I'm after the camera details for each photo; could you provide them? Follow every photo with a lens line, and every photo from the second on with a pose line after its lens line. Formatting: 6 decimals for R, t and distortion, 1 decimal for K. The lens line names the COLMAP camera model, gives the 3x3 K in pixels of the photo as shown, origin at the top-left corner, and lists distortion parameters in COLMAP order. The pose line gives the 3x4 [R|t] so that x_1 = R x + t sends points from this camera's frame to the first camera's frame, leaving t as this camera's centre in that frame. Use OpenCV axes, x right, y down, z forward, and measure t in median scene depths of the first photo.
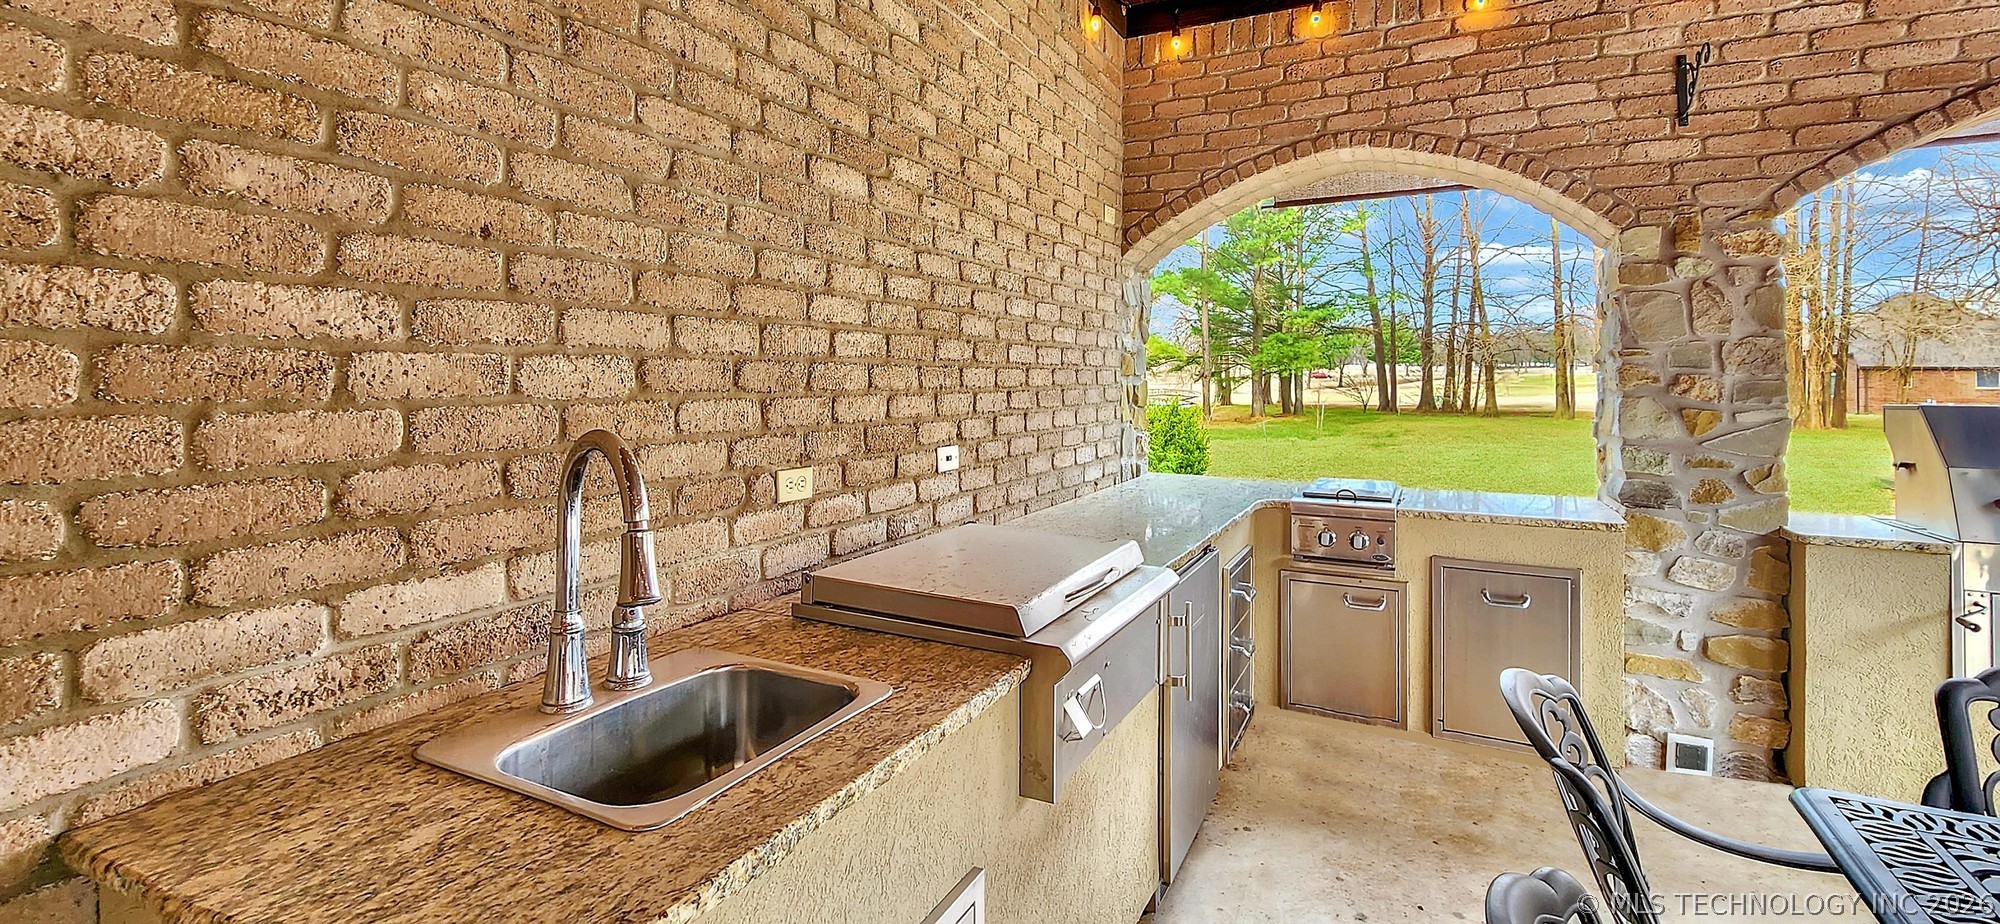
lens RADIAL K [[850.2, 0, 1002.1], [0, 850.2, 450.8], [0, 0, 1]] dist [-0.002714, -0.000145]
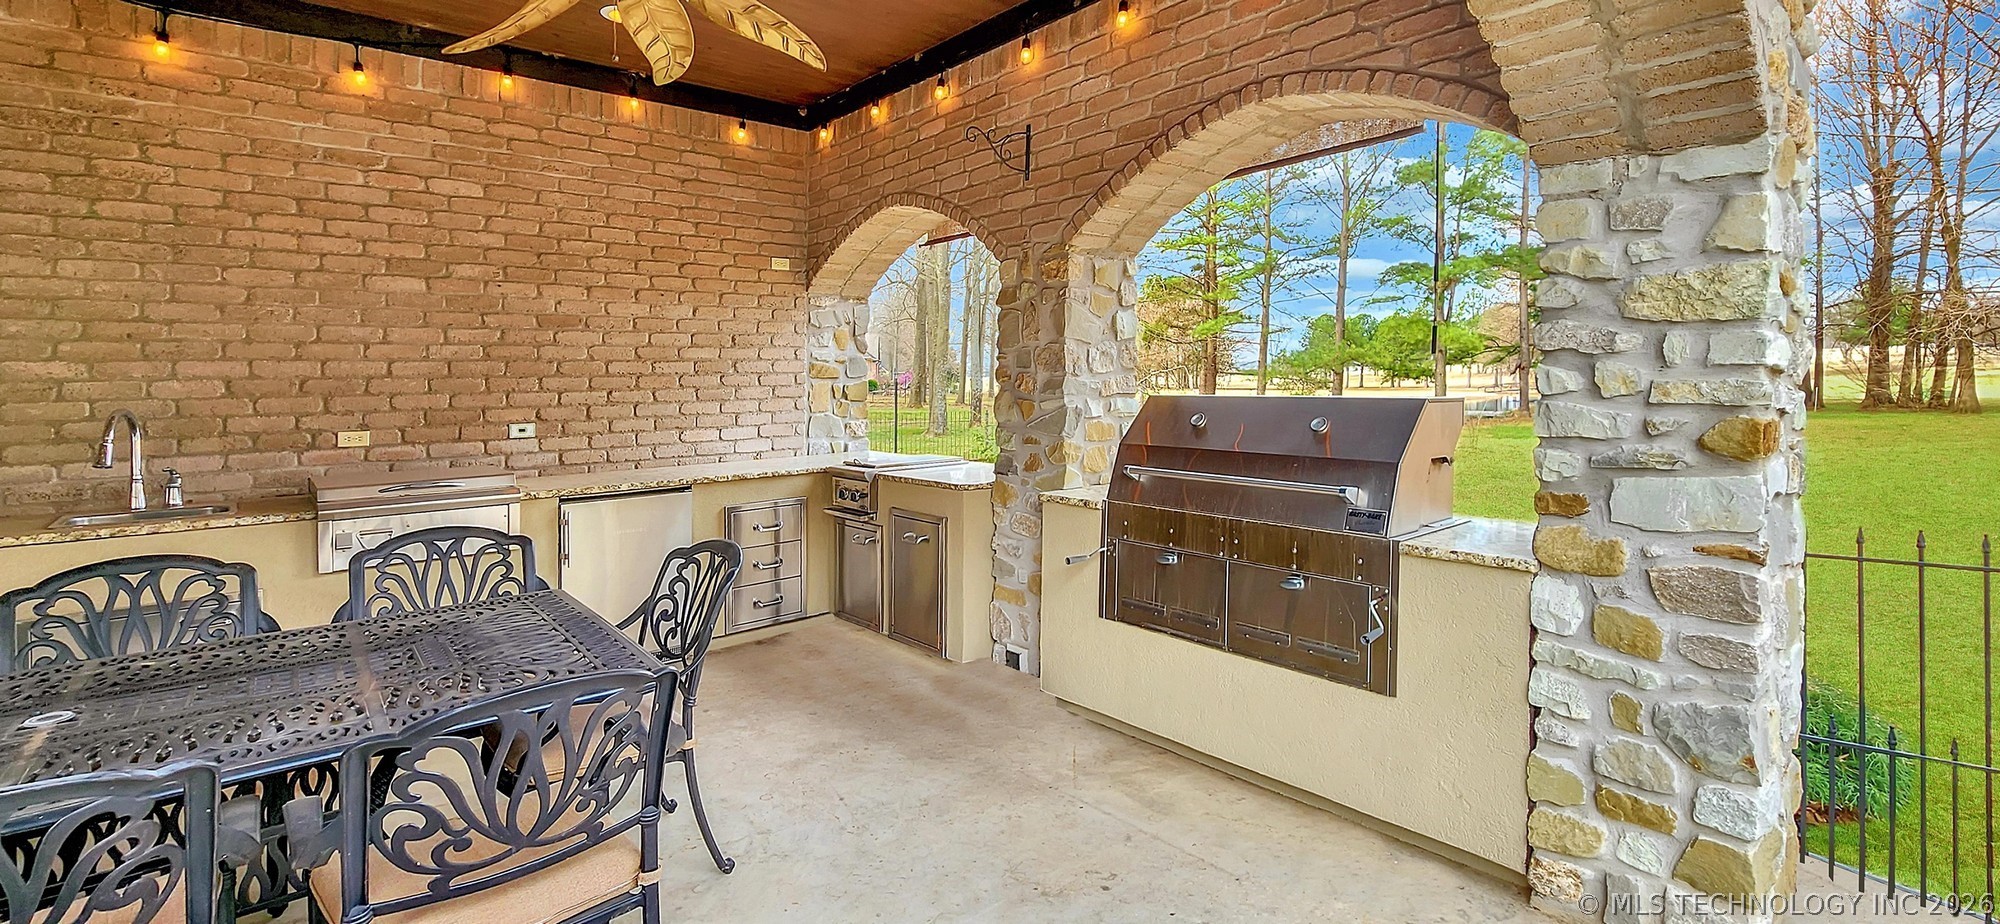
lens RADIAL K [[824.6, 0, 994.8], [0, 824.6, 467.2], [0, 0, 1]] dist [0.000697, 0.000162]
pose [[0.936417, 0.022281, -0.350180, 1.863450], [-0.013319, 0.999520, 0.027980, 0.031332], [0.350635, -0.021537, 0.936264, -0.317925]]
